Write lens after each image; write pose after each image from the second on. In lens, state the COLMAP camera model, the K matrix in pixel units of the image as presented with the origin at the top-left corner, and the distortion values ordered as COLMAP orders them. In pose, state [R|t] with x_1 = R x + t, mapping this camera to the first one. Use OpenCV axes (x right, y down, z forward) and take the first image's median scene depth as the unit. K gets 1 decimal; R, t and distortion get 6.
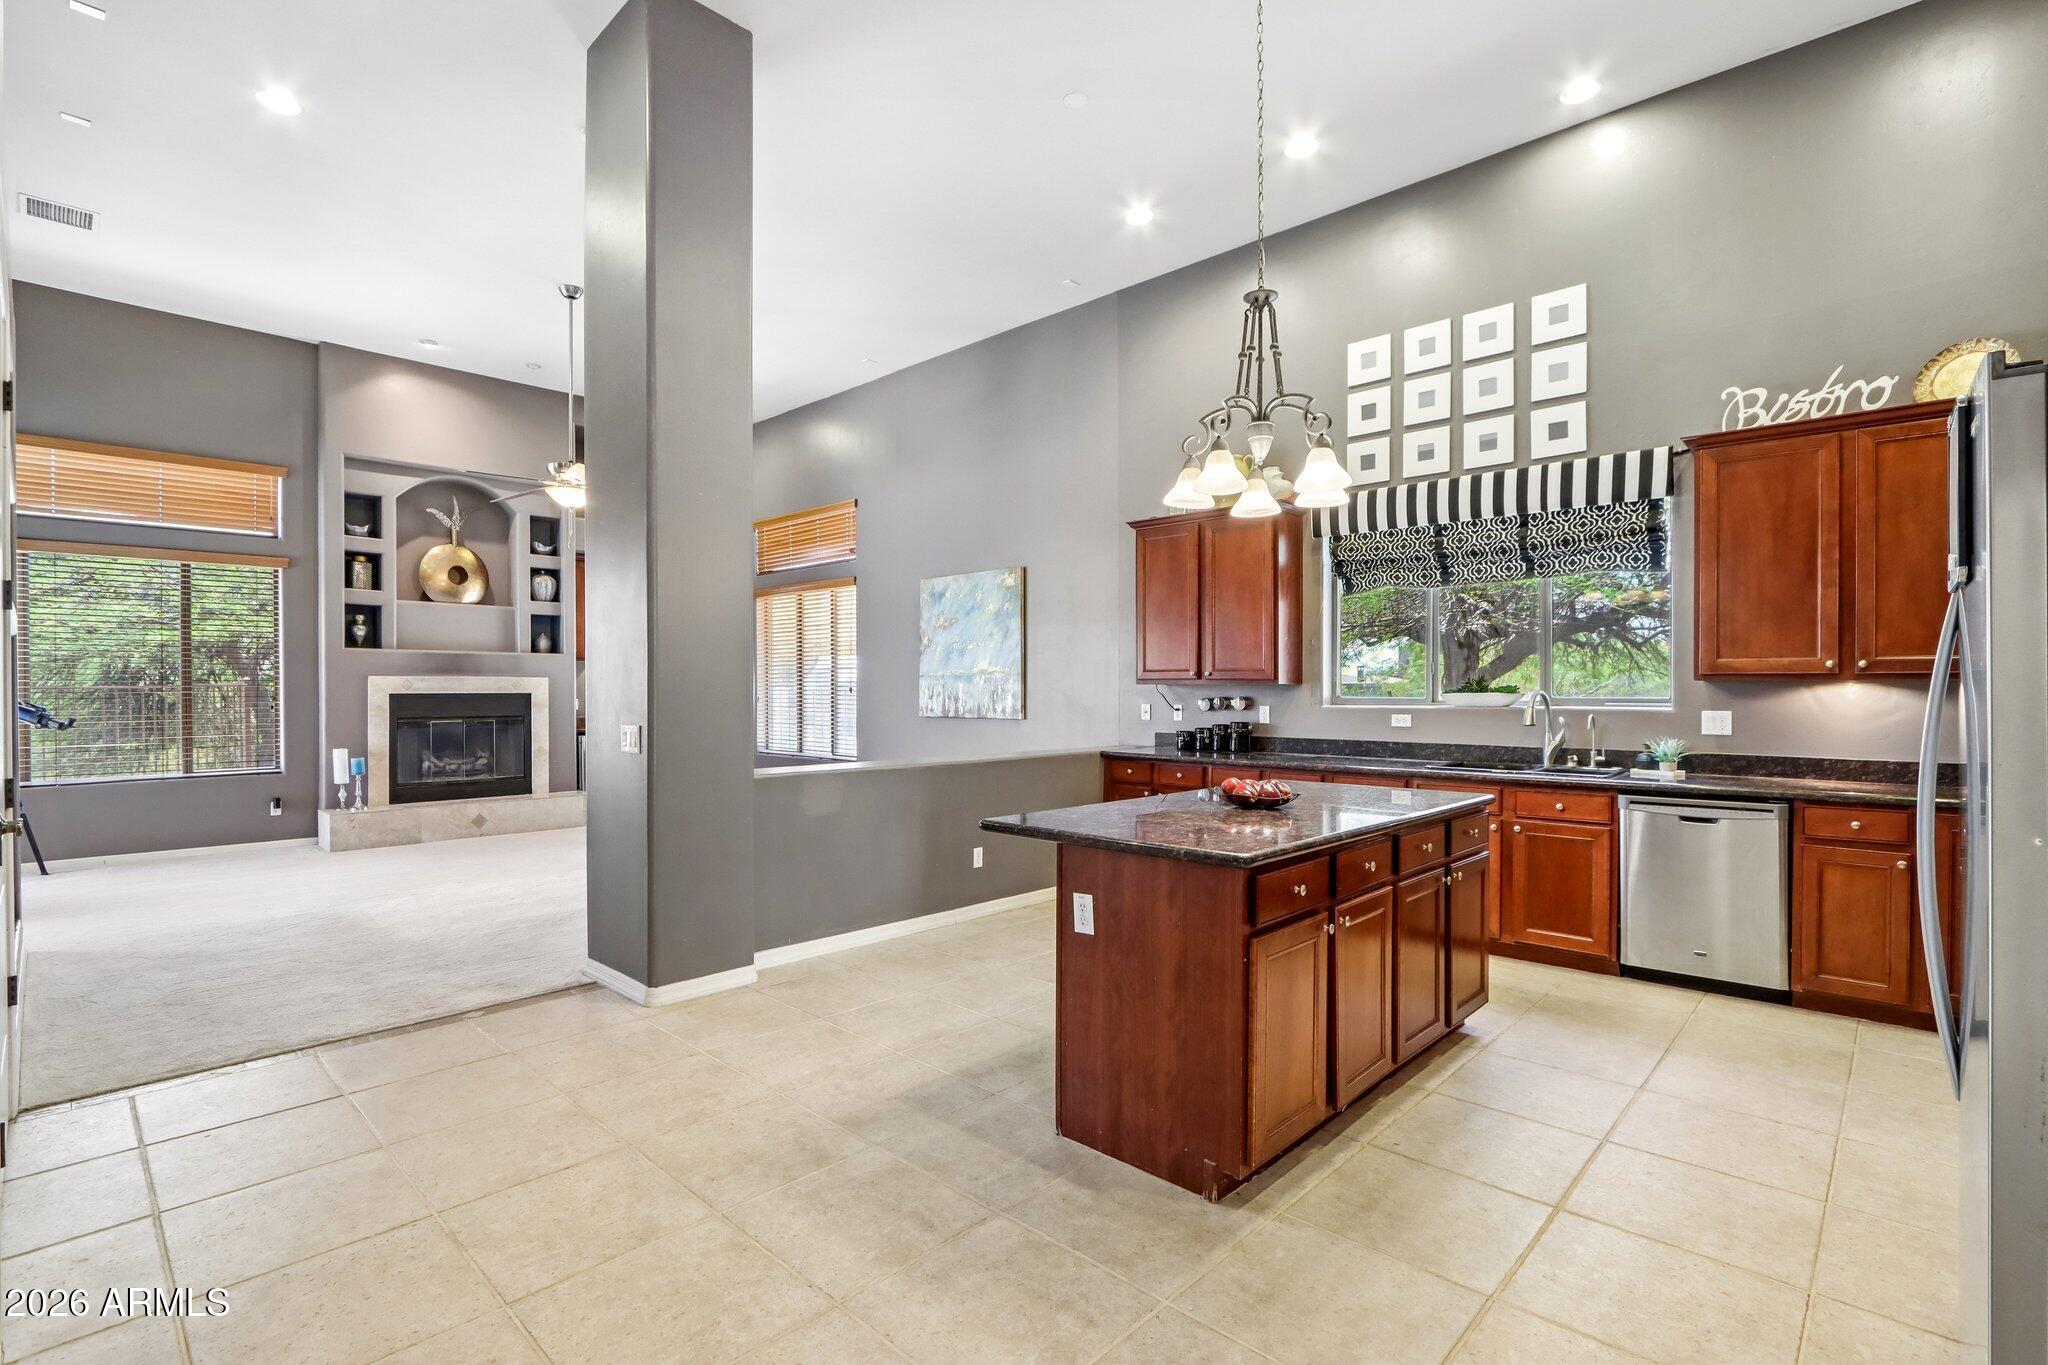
lens RADIAL K [[944.4, 0, 1010.2], [0, 944.4, 696.1], [0, 0, 1]] dist [-0.014886, 0.000276]
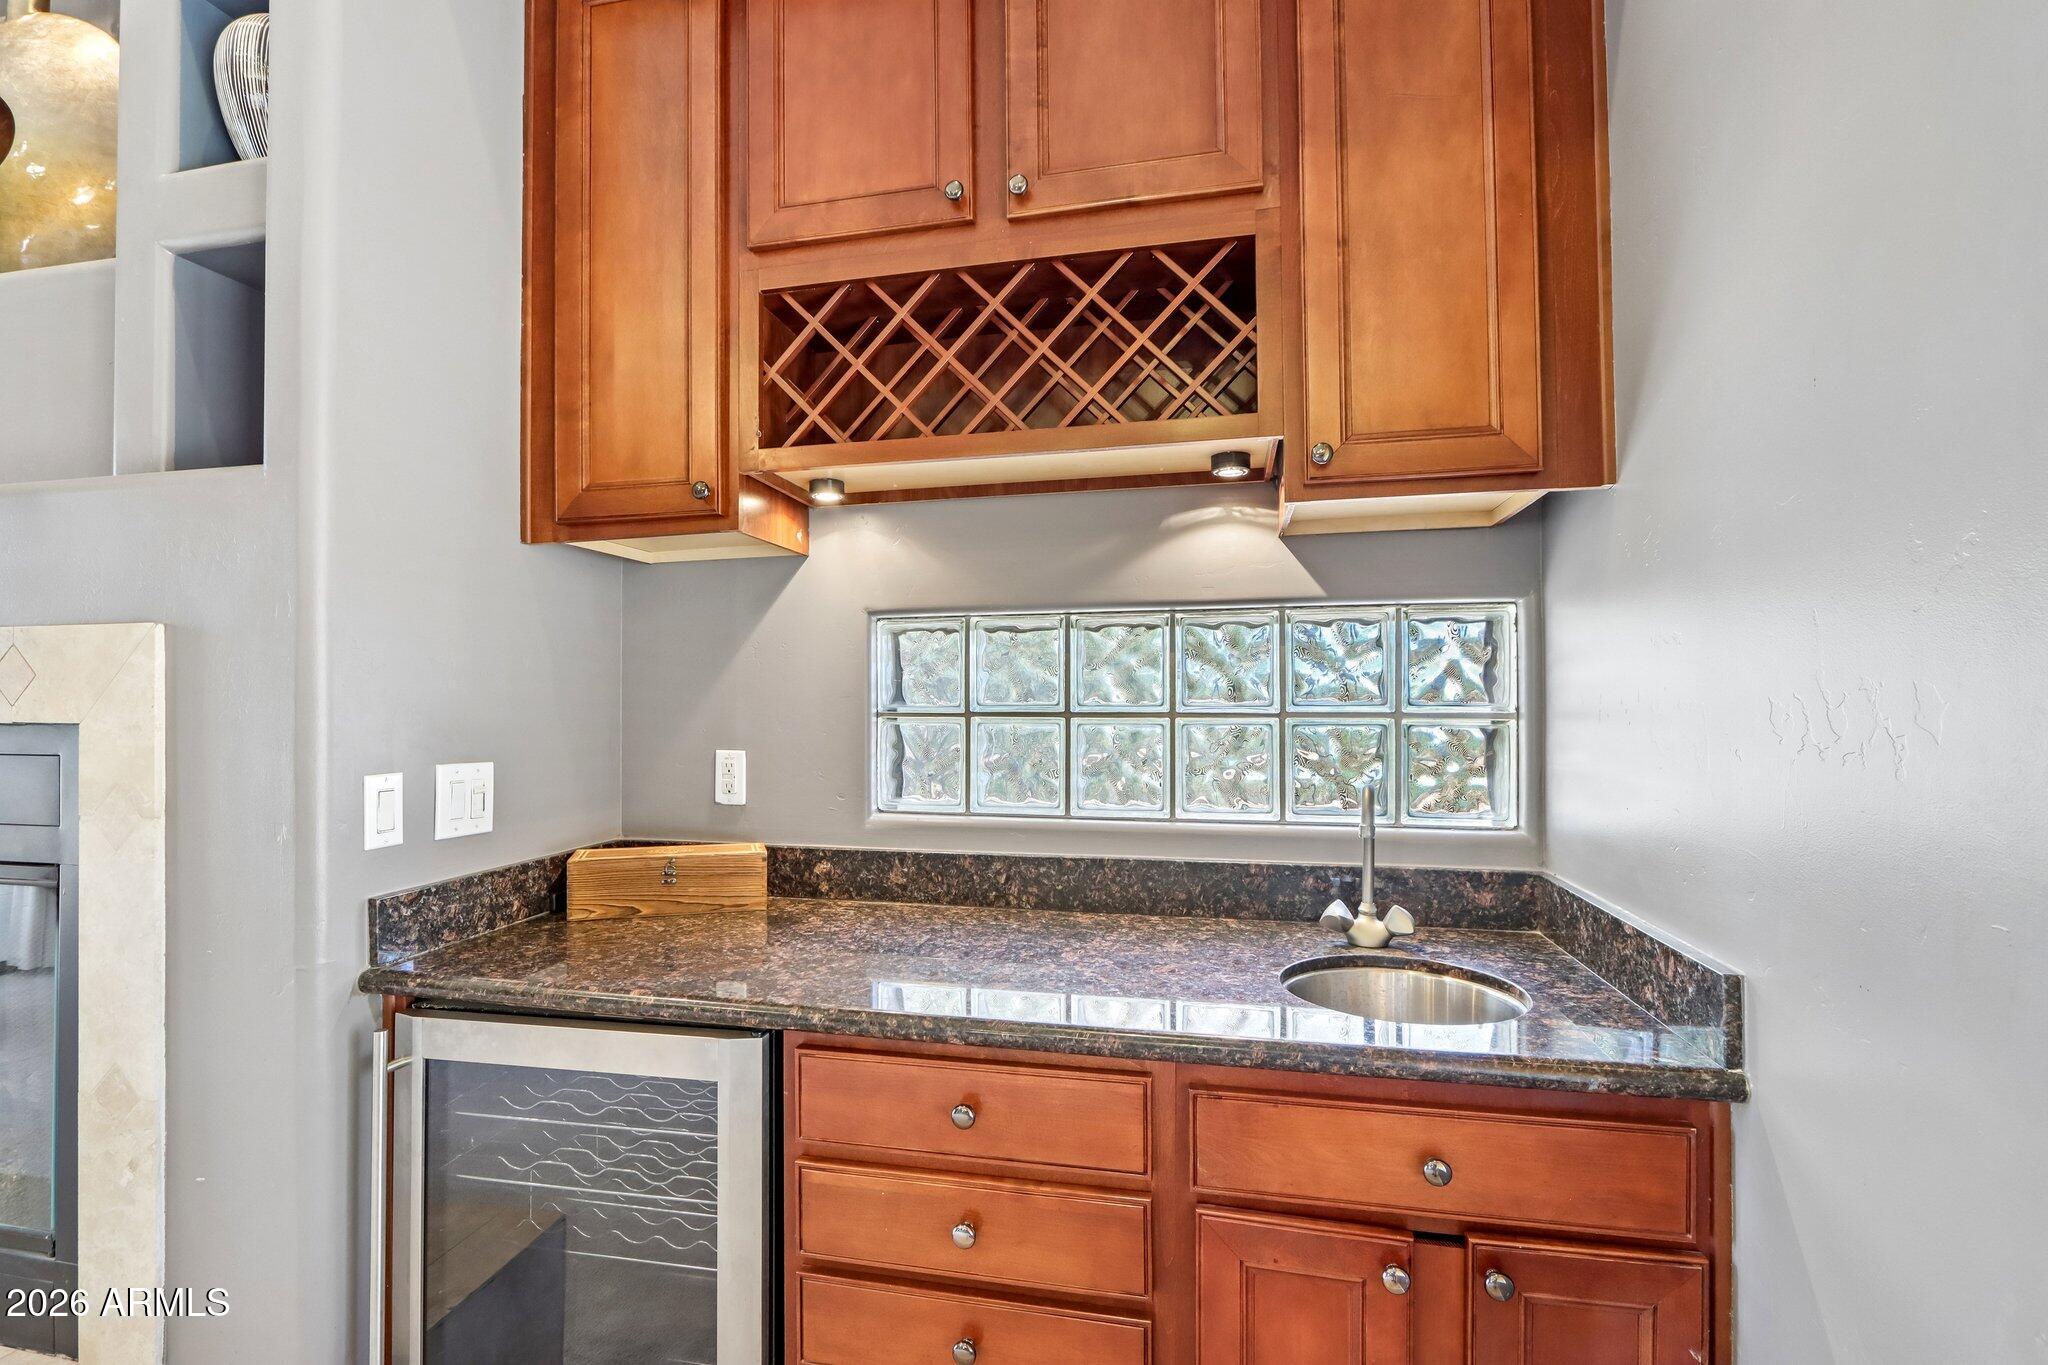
lens RADIAL K [[944.4, 0, 1002.7], [0, 944.4, 694.3], [0, 0, 1]] dist [-0.014886, 0.000276]
pose [[0.525323, -0.005816, -0.850883, -0.325932], [-0.004839, 0.999940, -0.009822, -0.008034], [0.850889, 0.009277, 0.525264, 1.162543]]
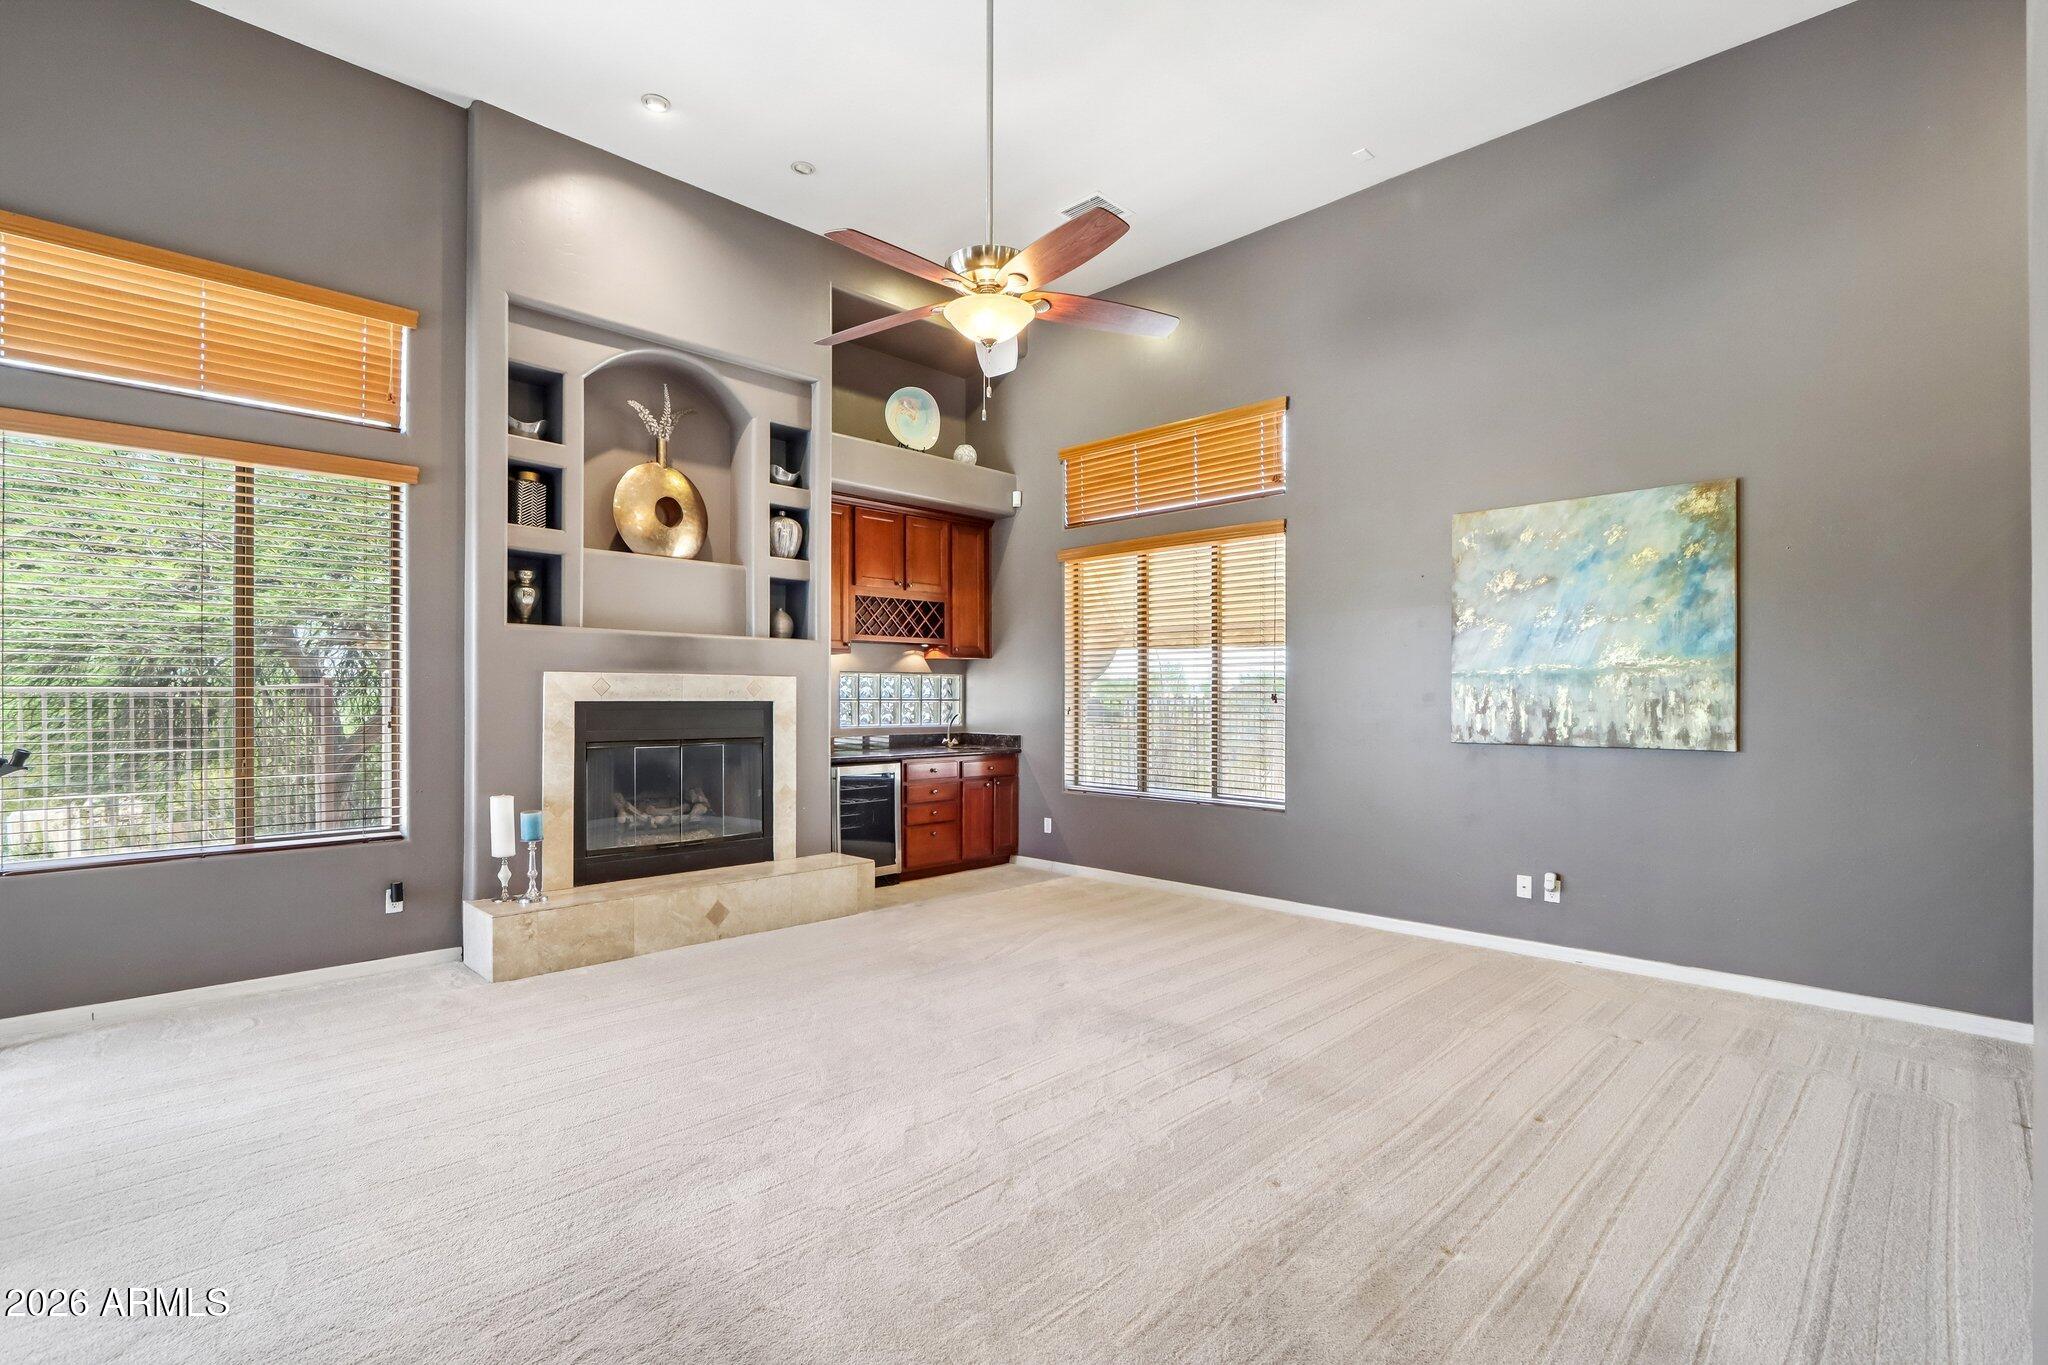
lens RADIAL K [[944.4, 0, 1007.6], [0, 944.4, 695.4], [0, 0, 1]] dist [-0.014886, 0.000276]
pose [[0.999783, 0.003272, -0.020591, -0.374101], [-0.003457, 0.999954, -0.008961, -0.002017], [0.020560, 0.009030, 0.999748, 0.406505]]
